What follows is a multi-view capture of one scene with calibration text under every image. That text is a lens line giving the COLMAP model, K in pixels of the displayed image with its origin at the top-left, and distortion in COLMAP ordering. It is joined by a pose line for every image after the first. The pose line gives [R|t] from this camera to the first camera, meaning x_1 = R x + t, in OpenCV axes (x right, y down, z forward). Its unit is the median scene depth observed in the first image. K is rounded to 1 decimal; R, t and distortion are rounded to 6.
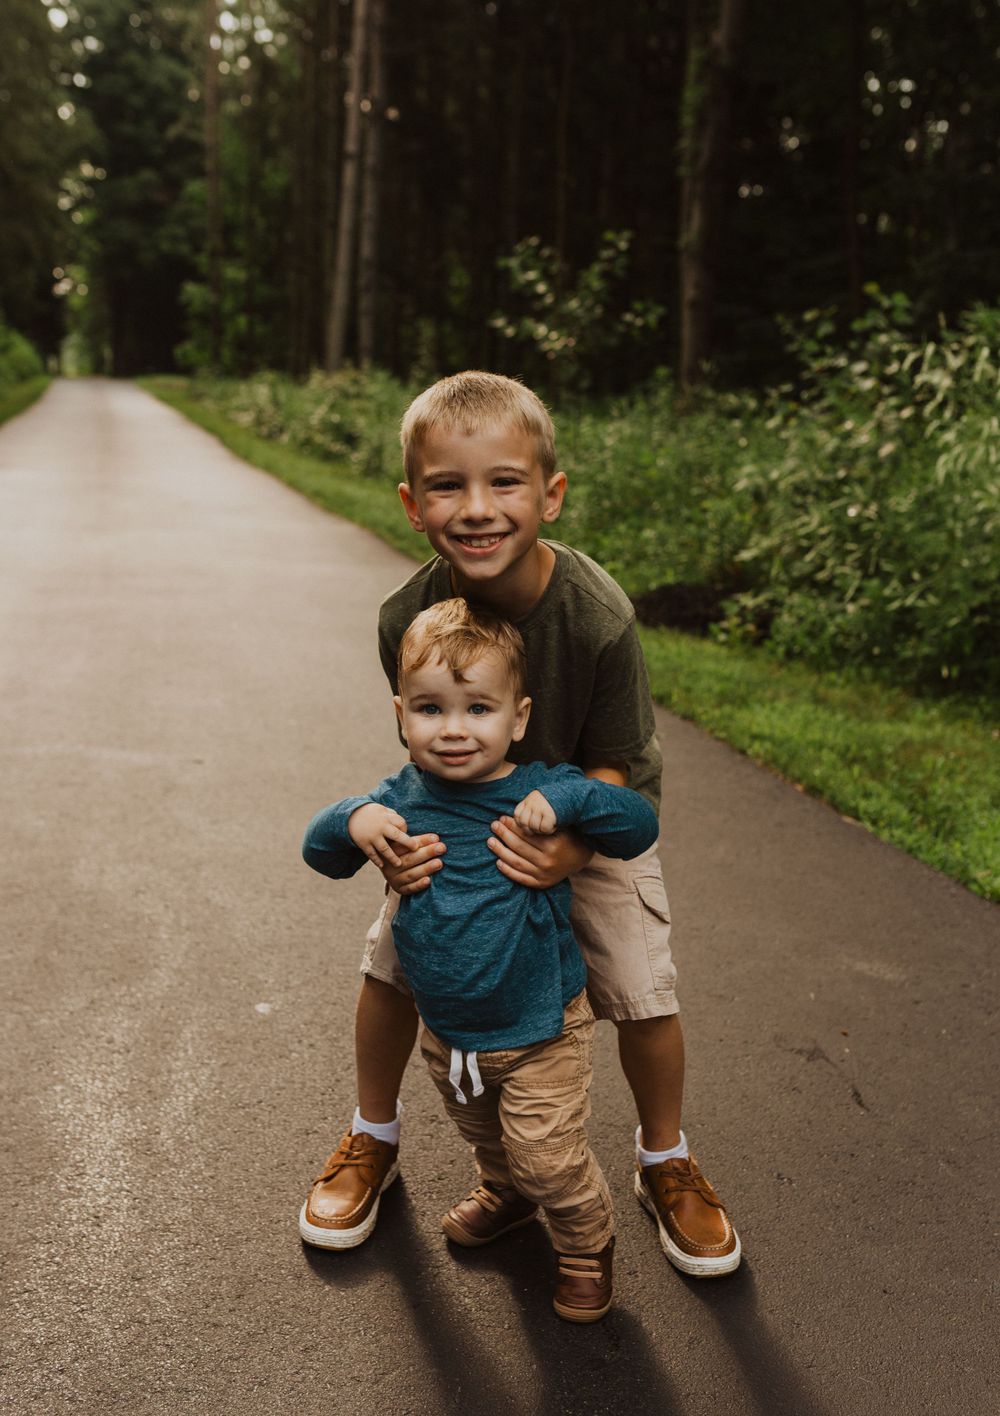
lens RADIAL K [[1468.0, 0, 496.8], [0, 1468.0, 675.6], [0, 0, 1]] dist [0.001613, -0.004290]
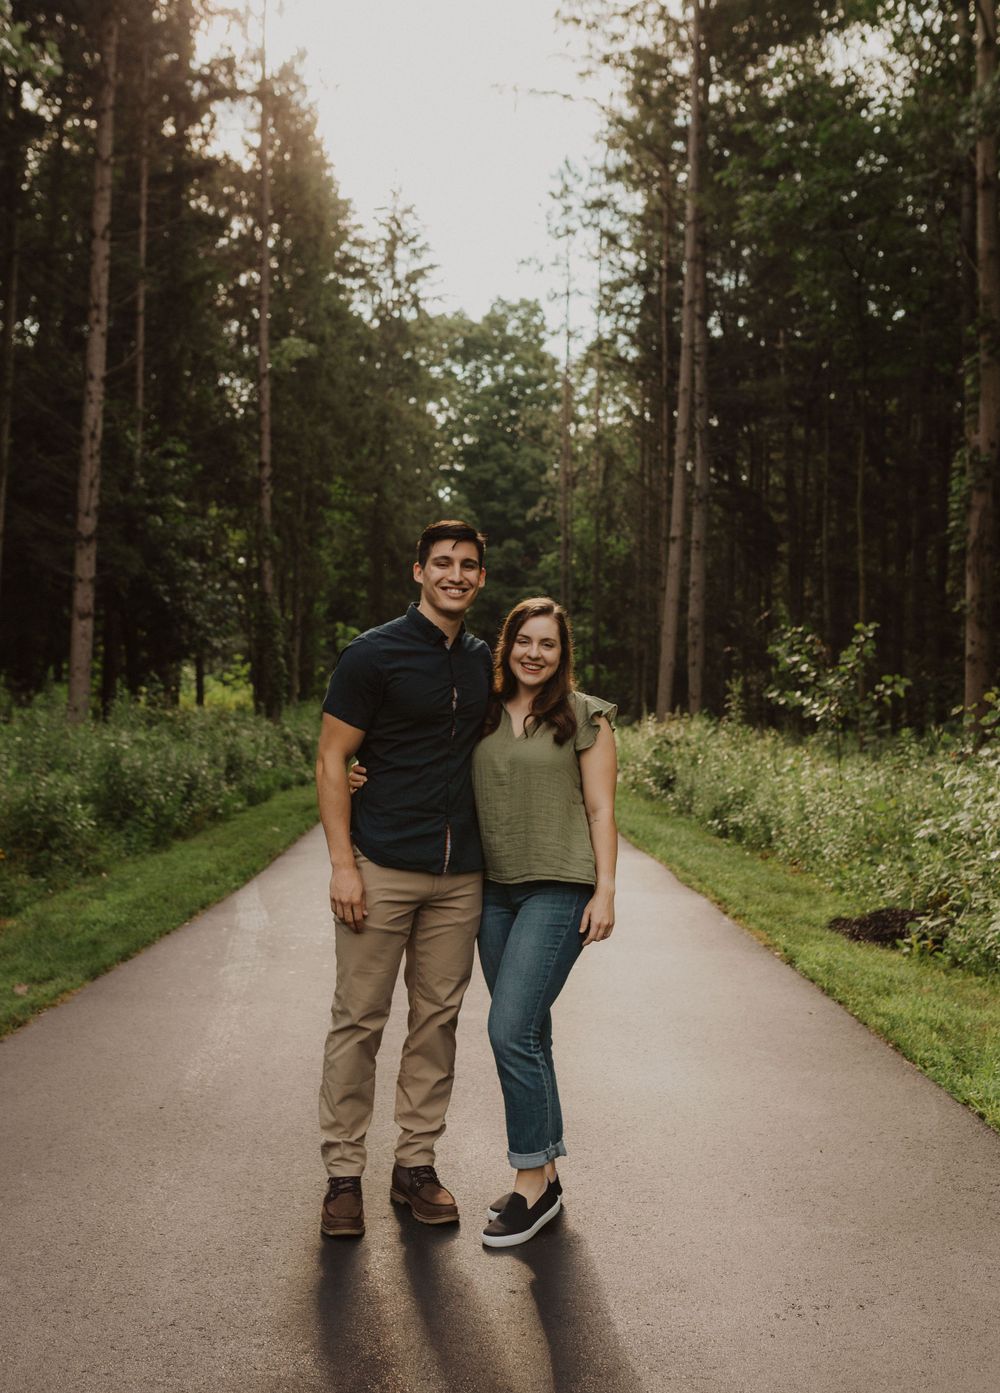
lens RADIAL K [[1430.5, 0, 494.7], [0, 1430.5, 648.6], [0, 0, 1]] dist [0.002391, -0.001475]
pose [[0.970984, -0.035782, -0.236452, 0.109749], [-0.022083, 0.971103, -0.237636, 0.024811], [0.238122, 0.235962, 0.942136, -0.362200]]
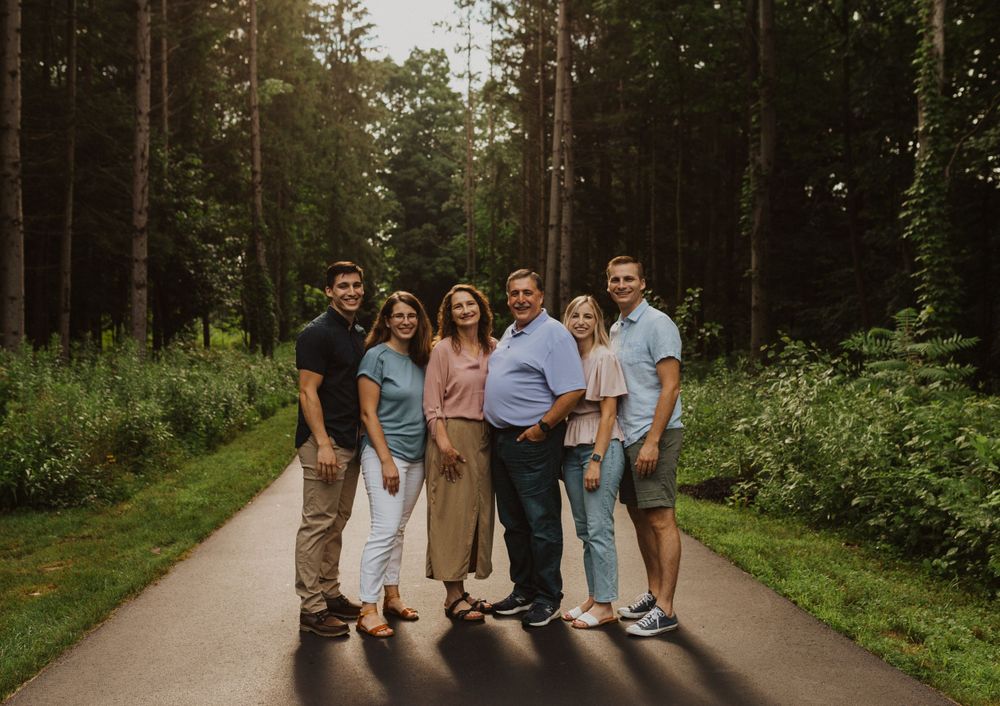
lens RADIAL K [[1017.3, 0, 526.5], [0, 1017.3, 351.7], [0, 0, 1]] dist [0.001600, -0.007189]
pose [[0.990742, -0.040563, -0.129554, 0.064419], [0.015609, 0.982025, -0.188102, 0.028181], [0.134855, 0.184339, 0.973567, -0.456339]]
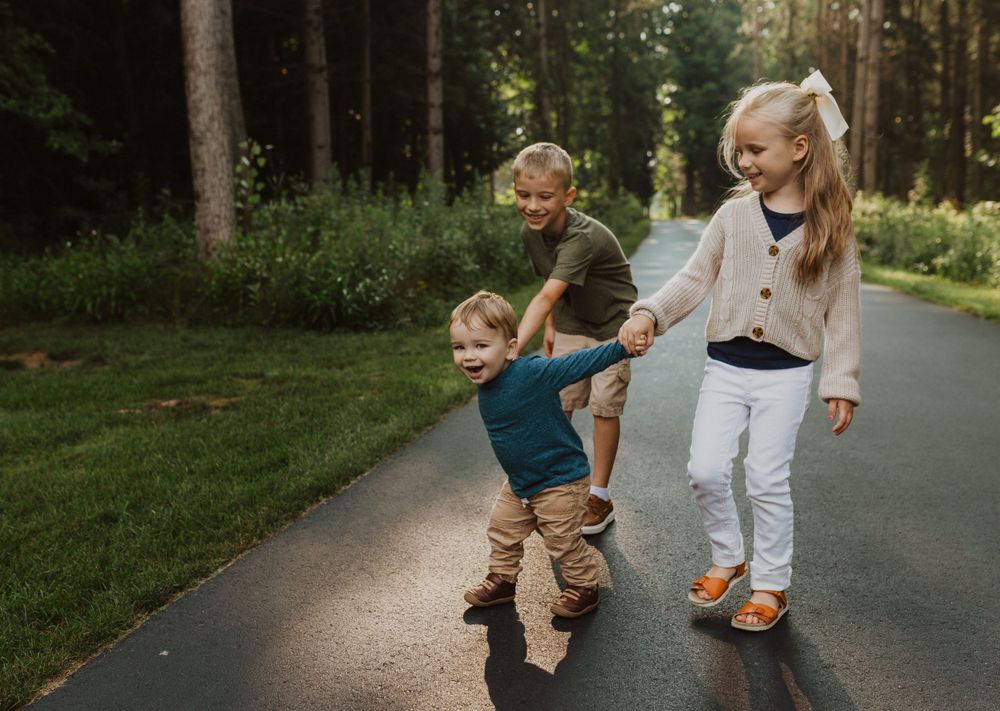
lens RADIAL K [[1008.0, 0, 518.5], [0, 1008.0, 352.4], [0, 0, 1]] dist [0.004010, -0.010237]
pose [[0.917137, -0.008350, -0.398483, -0.048700], [-0.017999, 0.997893, -0.062336, 0.075986], [0.398164, 0.064343, 0.915055, -0.298322]]
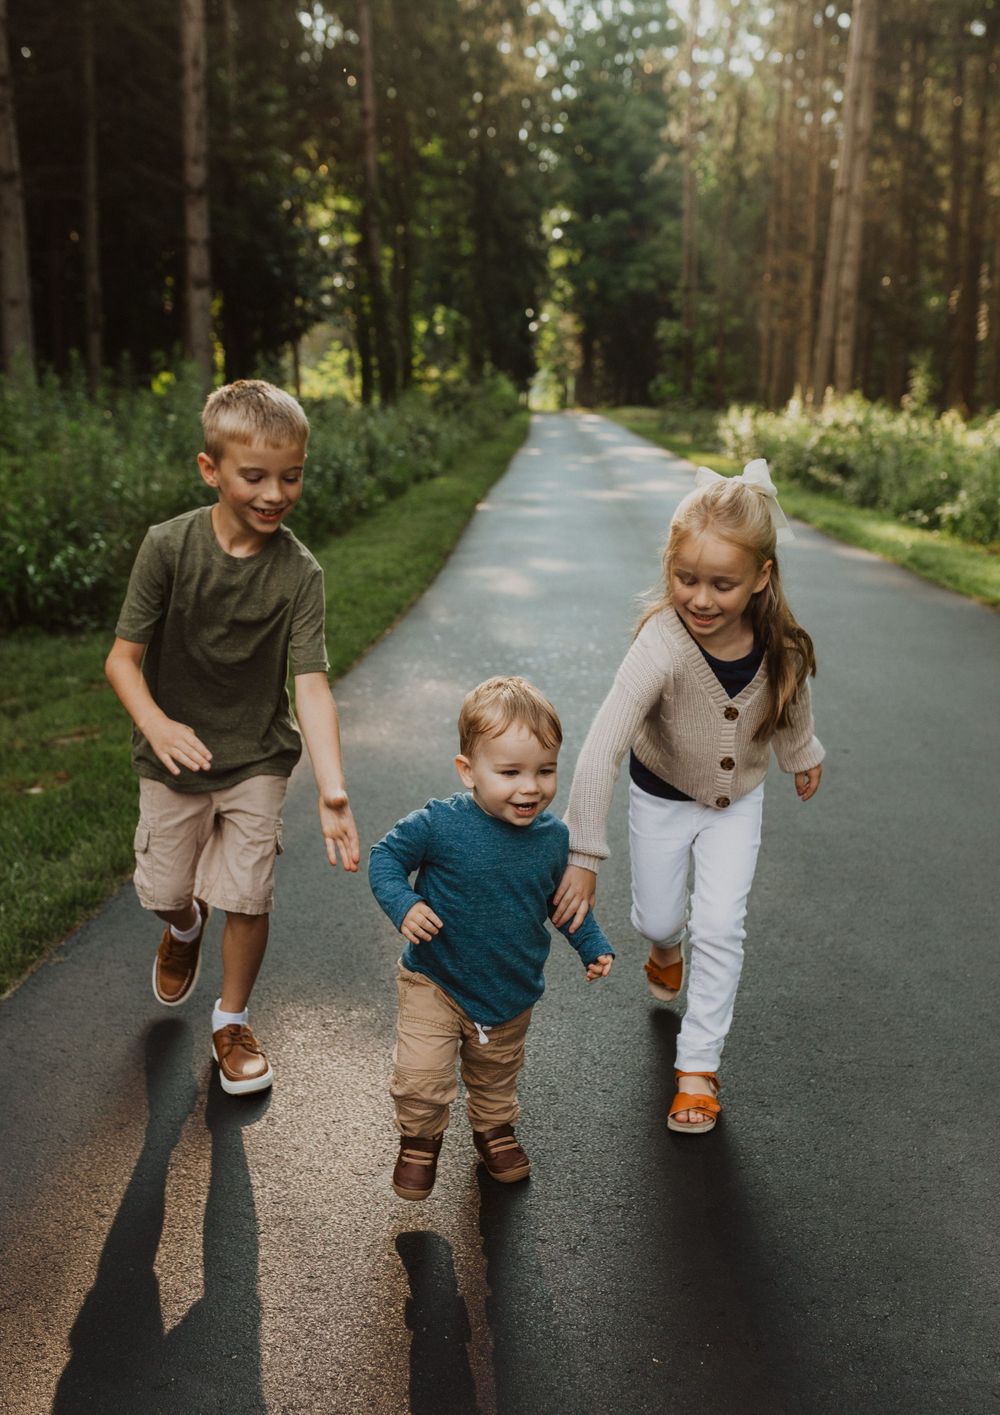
lens RADIAL K [[1435.8, 0, 496.9], [0, 1435.8, 750.1], [0, 0, 1]] dist [0.005225, -0.007999]
pose [[0.955072, 0.034601, -0.294346, -0.078583], [-0.023603, 0.998887, 0.040833, 0.008706], [0.295432, -0.032051, 0.954826, -0.186216]]
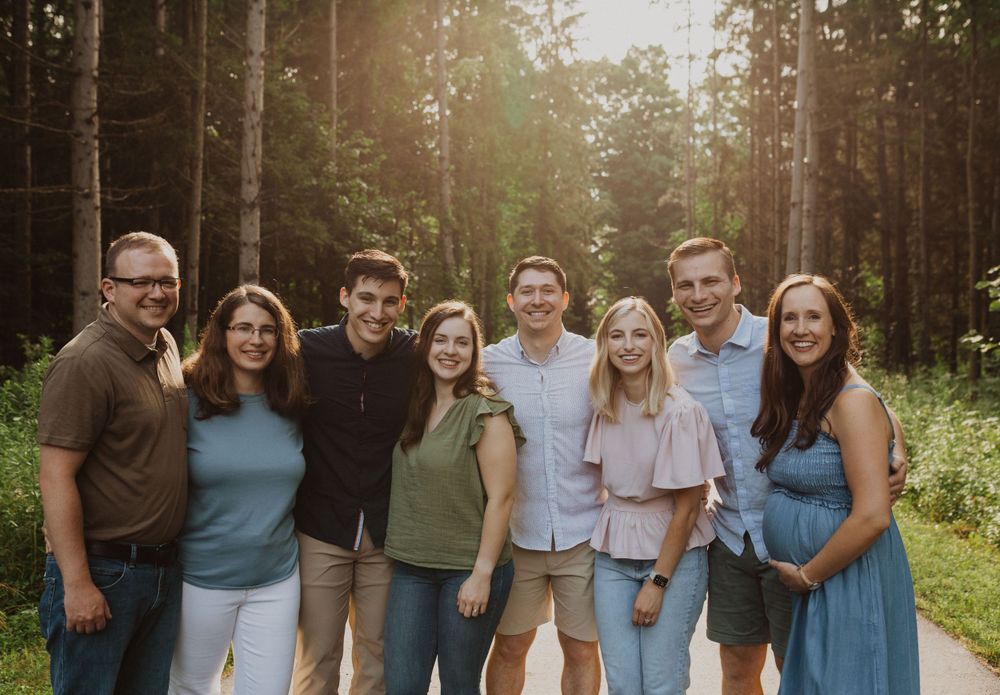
lens RADIAL K [[999.7, 0, 505.2], [0, 999.7, 337.7], [0, 0, 1]] dist [0.001097, 0.004459]
pose [[0.932107, -0.044723, -0.359410, -0.092623], [-0.033013, 0.977725, -0.207280, -0.151767], [0.360674, 0.205072, 0.909868, 0.403064]]
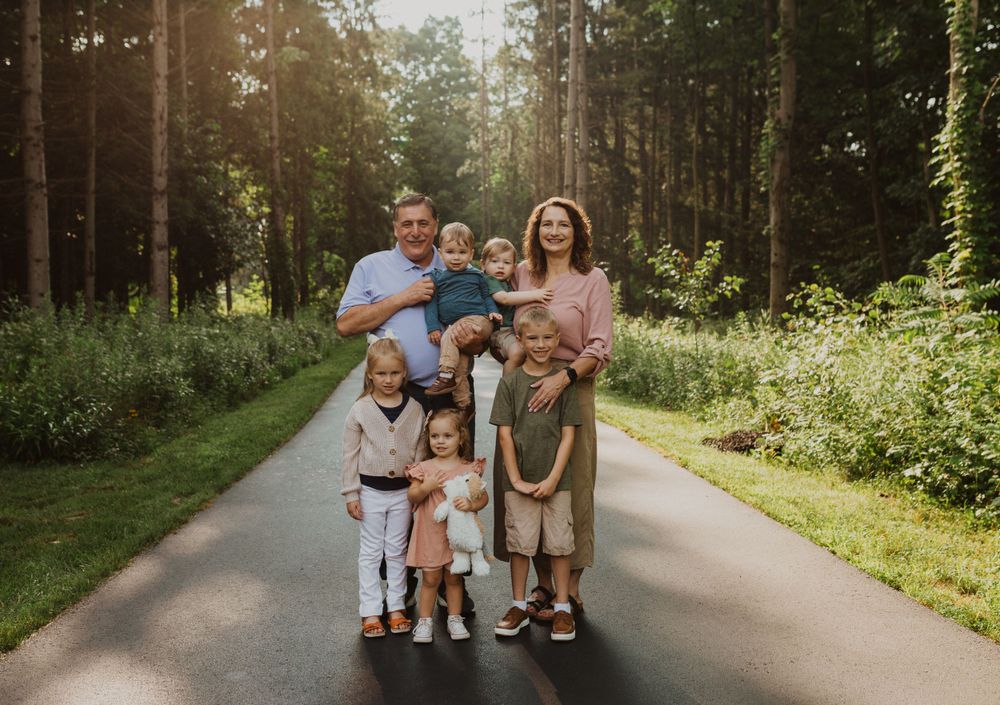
lens RADIAL K [[998.6, 0, 496.9], [0, 998.6, 352.2], [0, 0, 1]] dist [0.000532, -0.002102]
pose [[0.983747, -0.042208, -0.174531, 0.049408], [0.014998, 0.987898, -0.154377, 0.039244], [0.178935, 0.149250, 0.972474, -0.405315]]
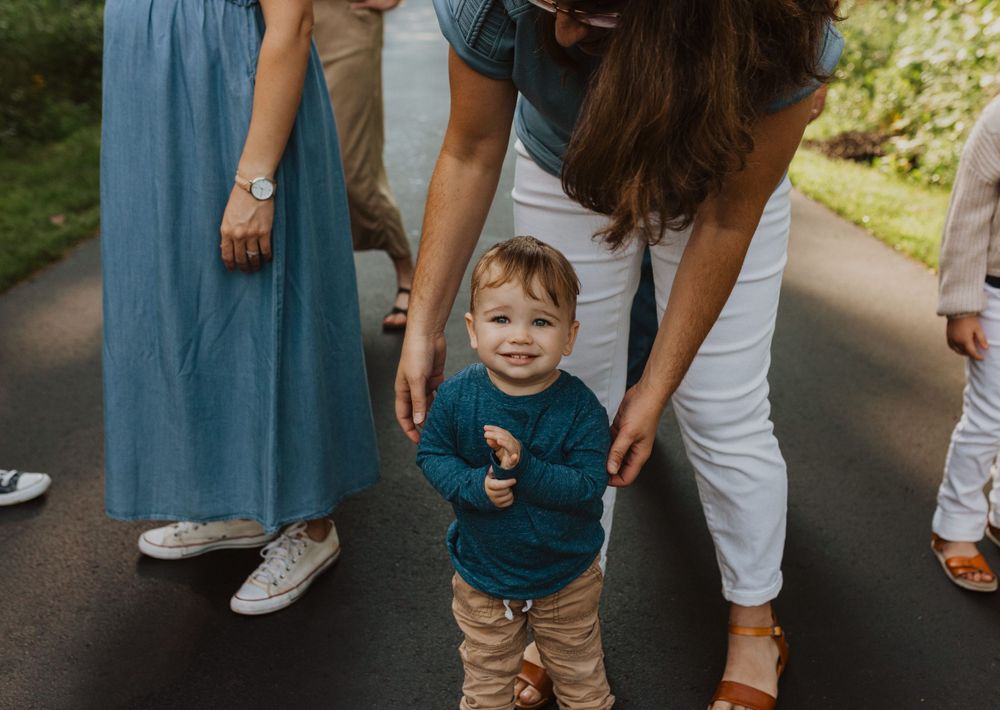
lens RADIAL K [[1007.7, 0, 528.8], [0, 1007.7, 355.9], [0, 0, 1]] dist [0.002105, 0.002436]
pose [[0.984738, 0.042192, -0.168852, -0.016868], [-0.014091, 0.986314, 0.164273, -0.002039], [0.173472, -0.159387, 0.971856, -0.068520]]
